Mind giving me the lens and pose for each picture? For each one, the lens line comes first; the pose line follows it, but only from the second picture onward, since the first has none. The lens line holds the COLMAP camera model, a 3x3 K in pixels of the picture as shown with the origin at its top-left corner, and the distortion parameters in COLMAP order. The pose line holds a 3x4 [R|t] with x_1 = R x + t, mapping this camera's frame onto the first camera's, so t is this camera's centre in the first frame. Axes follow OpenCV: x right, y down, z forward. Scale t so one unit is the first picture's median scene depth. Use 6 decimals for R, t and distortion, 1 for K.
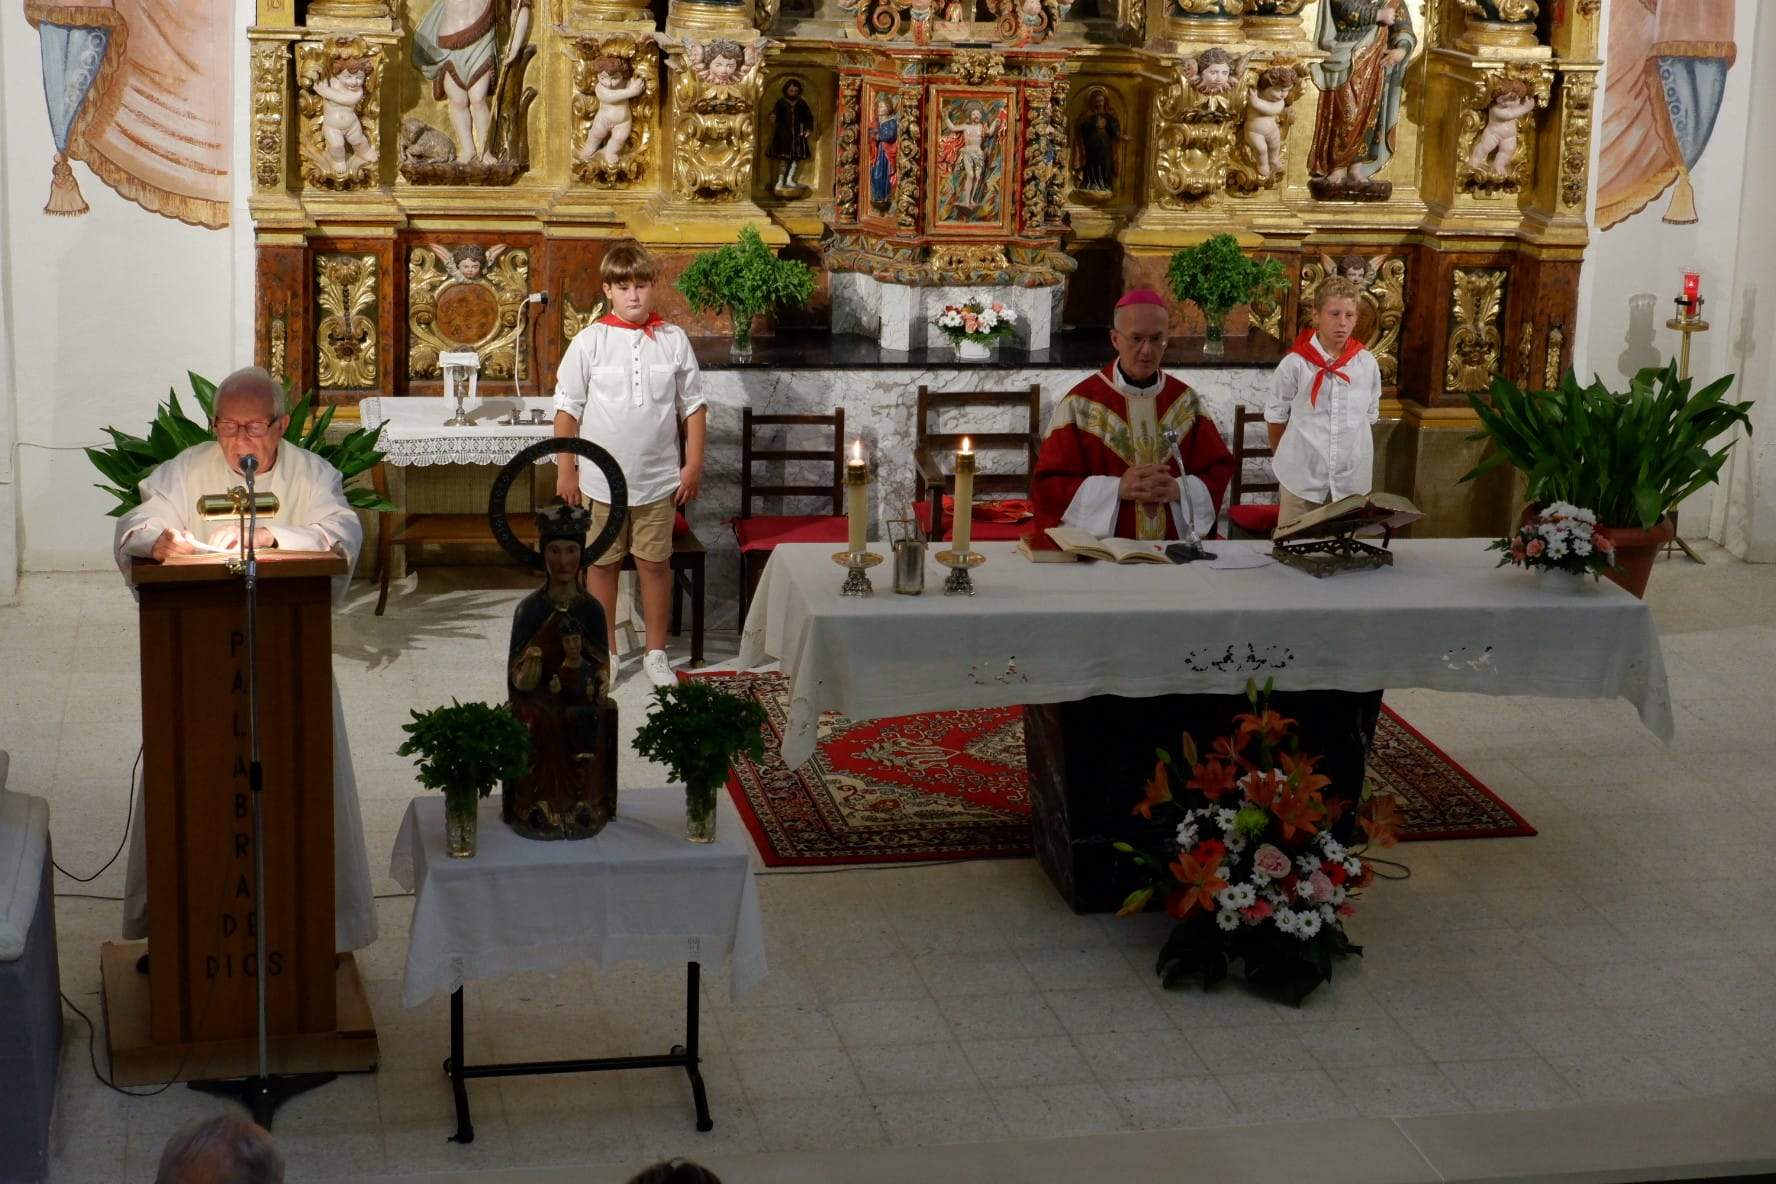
lens RADIAL K [[3117.2, 0, 888.0], [0, 3117.2, 592.0], [0, 0, 1]] dist [-0.040119, -0.083494]
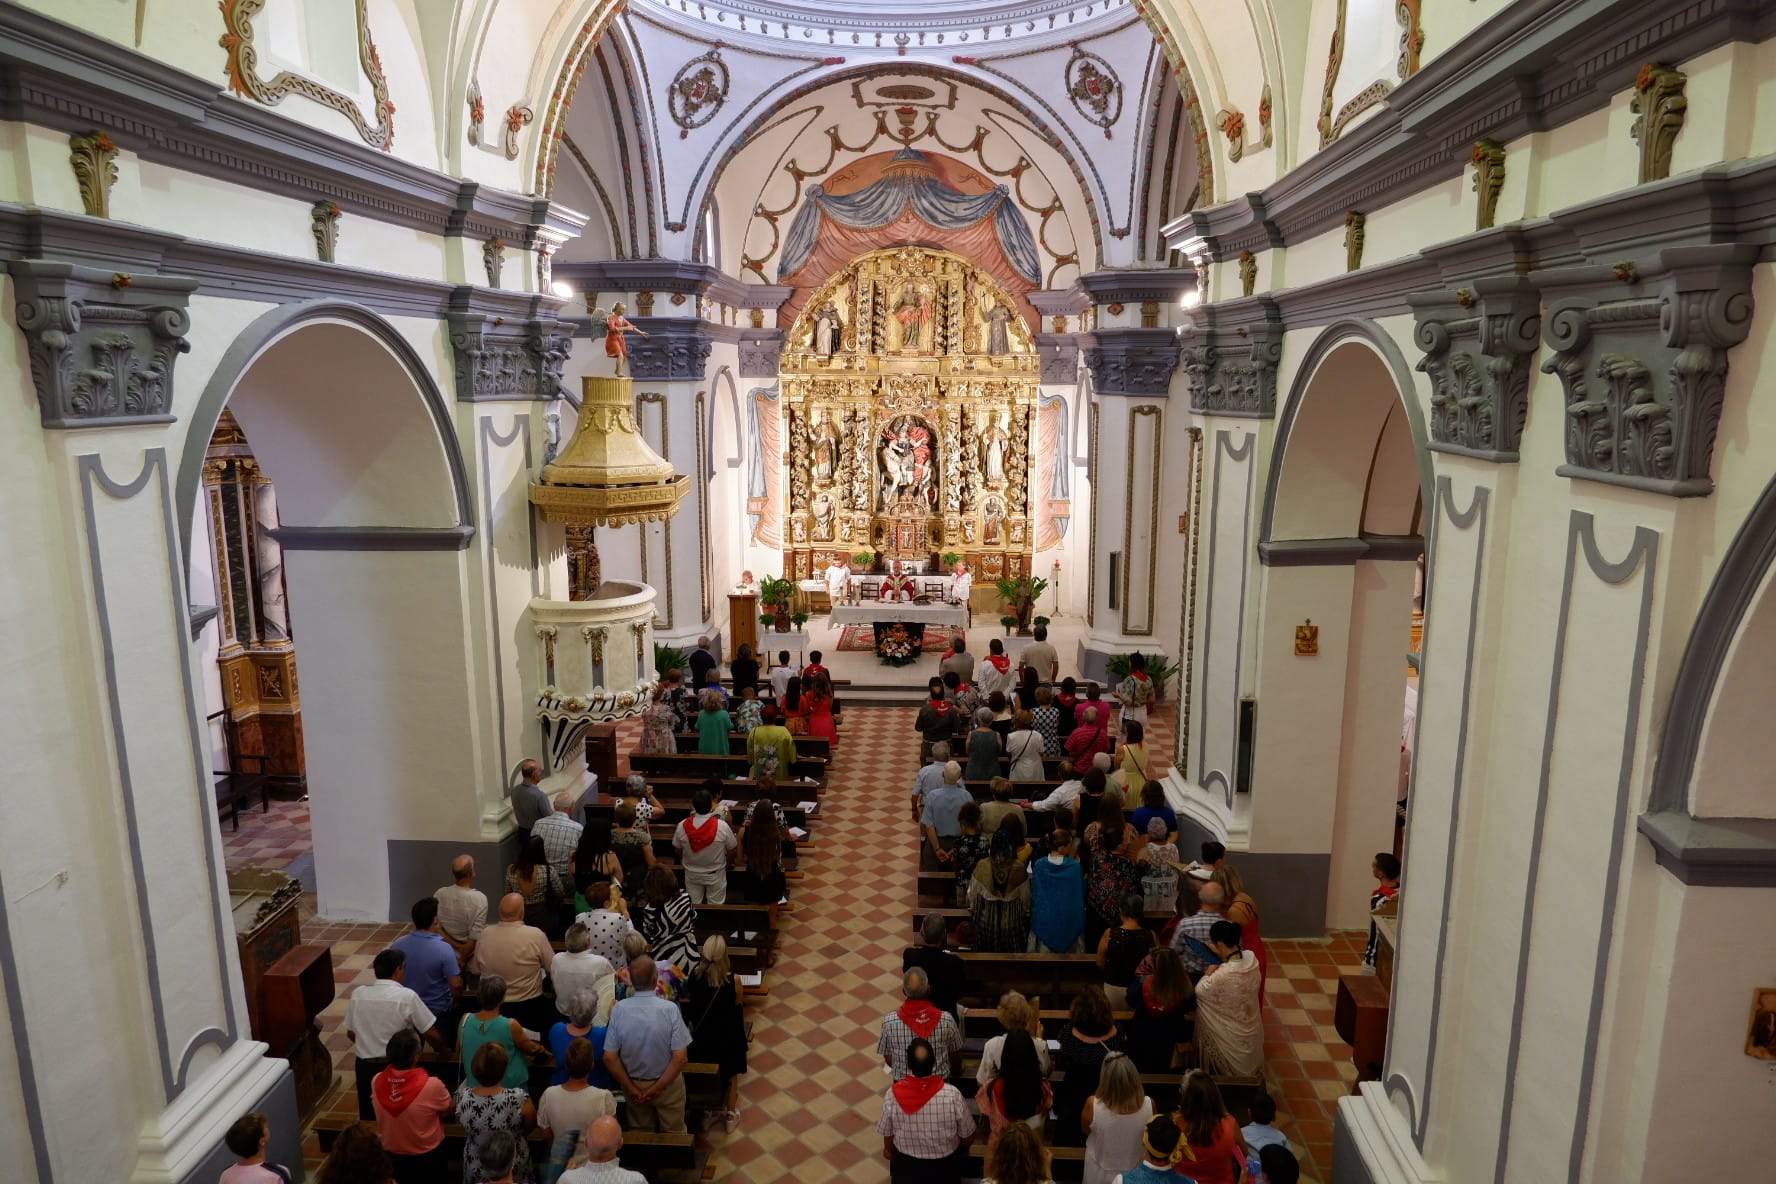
lens RADIAL K [[1170.2, 0, 888.0], [0, 1170.2, 592.0], [0, 0, 1]] dist [-0.035967, 0.000044]
pose [[0.967458, 0.015070, -0.252583, 0.520533], [-0.034191, 0.996856, -0.071483, 0.106758], [0.250712, 0.077793, 0.964931, -1.008015]]
